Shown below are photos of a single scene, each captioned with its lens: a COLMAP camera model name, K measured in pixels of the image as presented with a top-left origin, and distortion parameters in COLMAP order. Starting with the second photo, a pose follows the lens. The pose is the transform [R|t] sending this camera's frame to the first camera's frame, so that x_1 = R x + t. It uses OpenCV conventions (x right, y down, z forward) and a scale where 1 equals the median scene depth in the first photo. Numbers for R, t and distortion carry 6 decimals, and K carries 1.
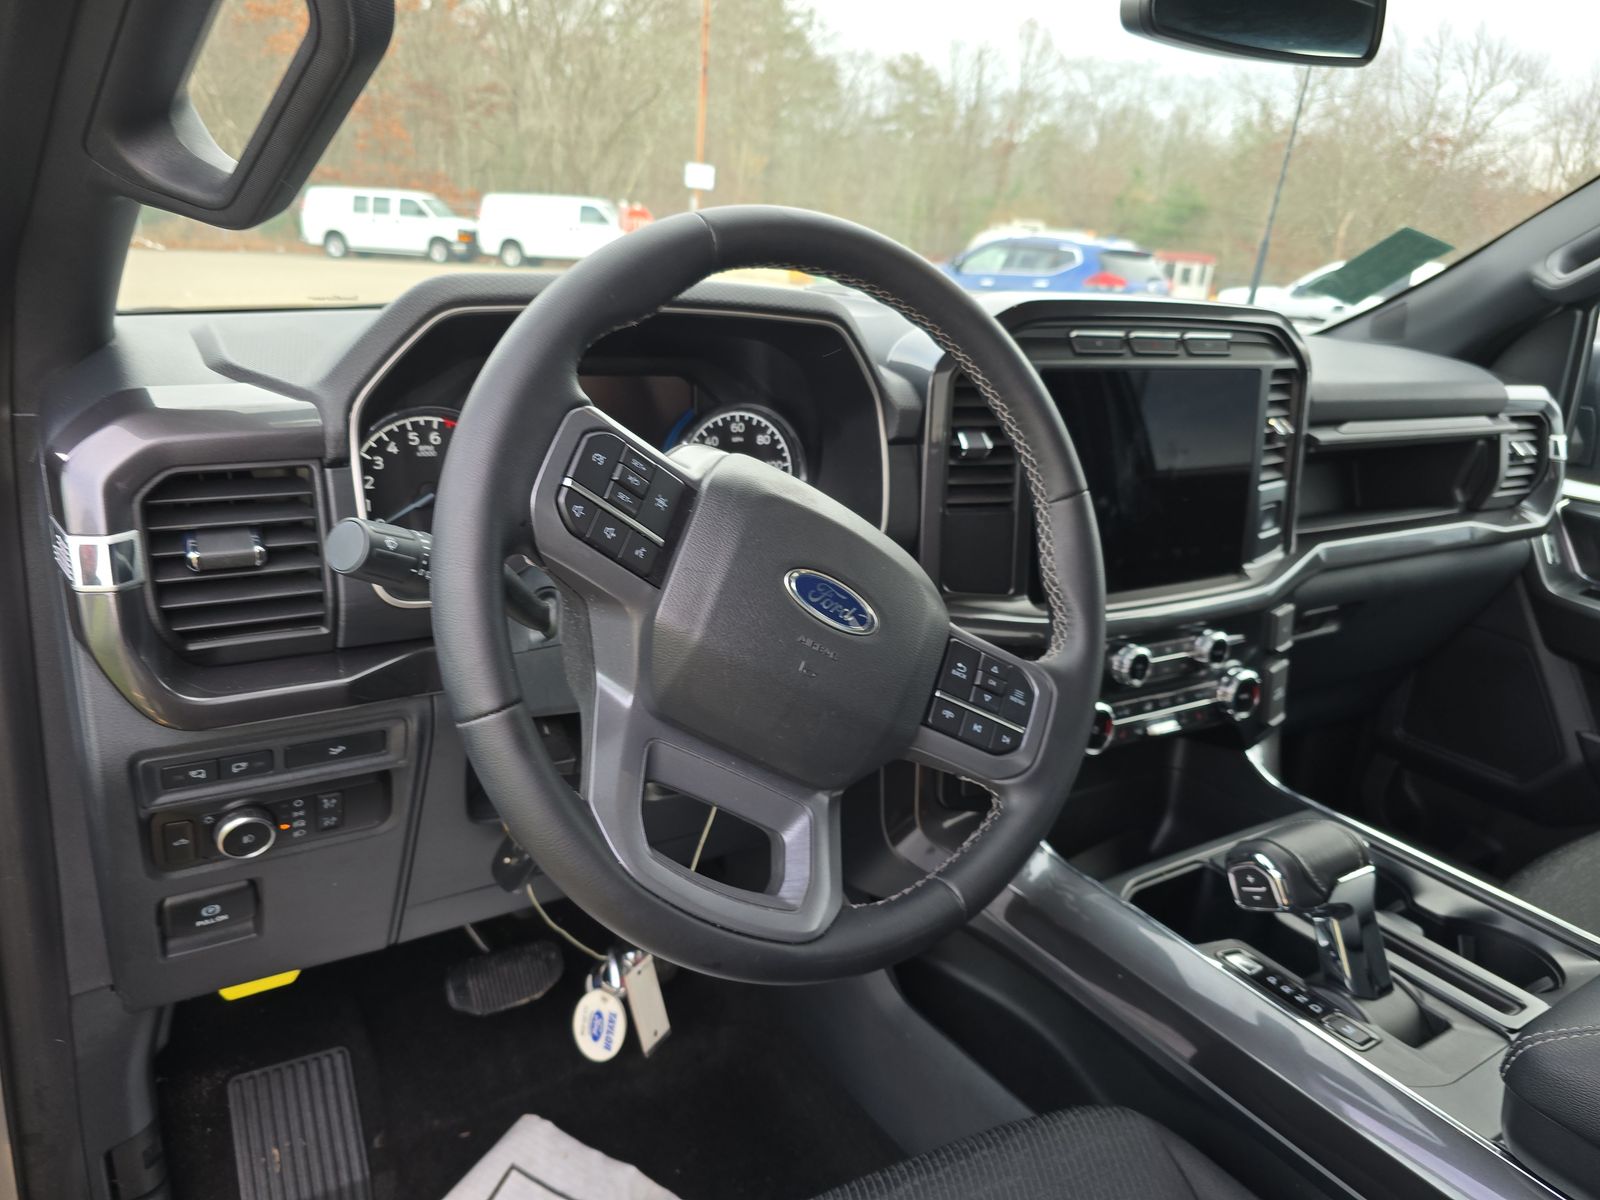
lens RADIAL K [[1087.6, 0, 800.0], [0, 1087.6, 600.0], [0, 0, 1]] dist [0.060886, -0.043876]
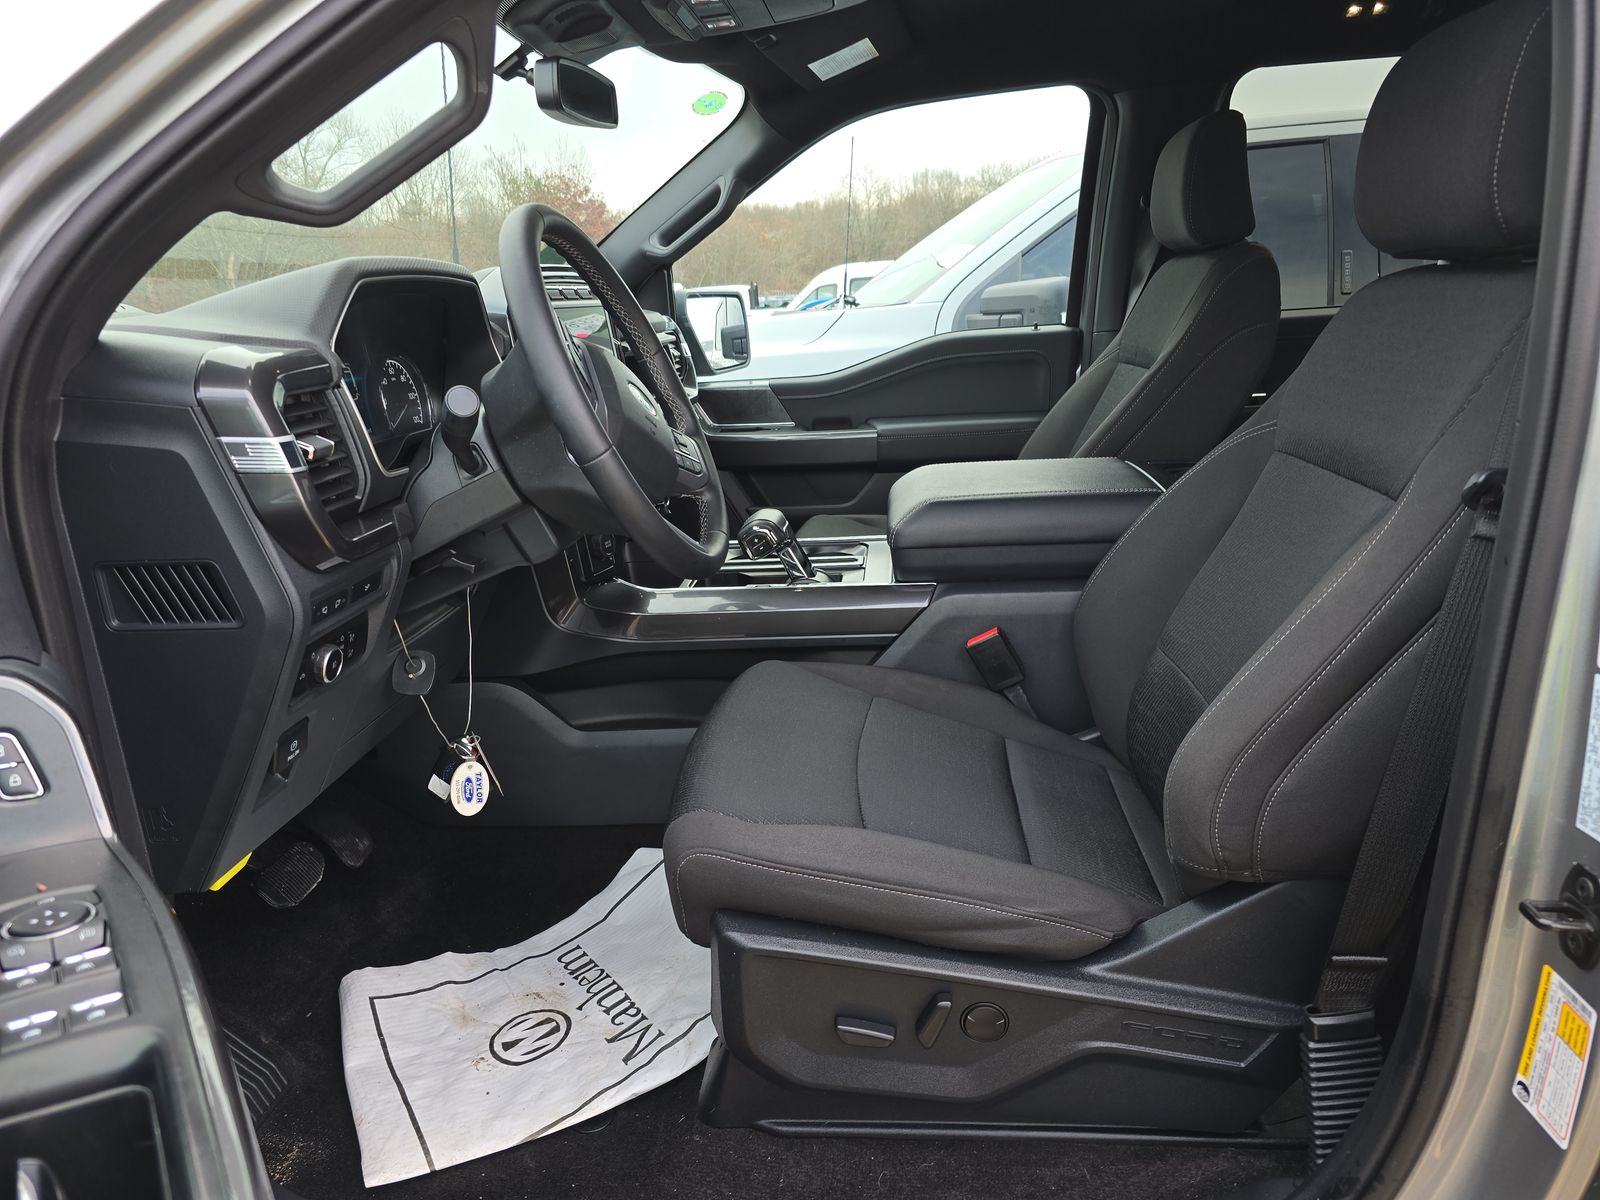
lens RADIAL K [[1087.6, 0, 800.0], [0, 1087.6, 600.0], [0, 0, 1]] dist [0.060886, -0.043876]
pose [[0.606249, -0.310240, 0.732266, -0.886327], [0.335604, 0.934570, 0.118101, 0.133786], [-0.720993, 0.174153, 0.670701, -0.305582]]
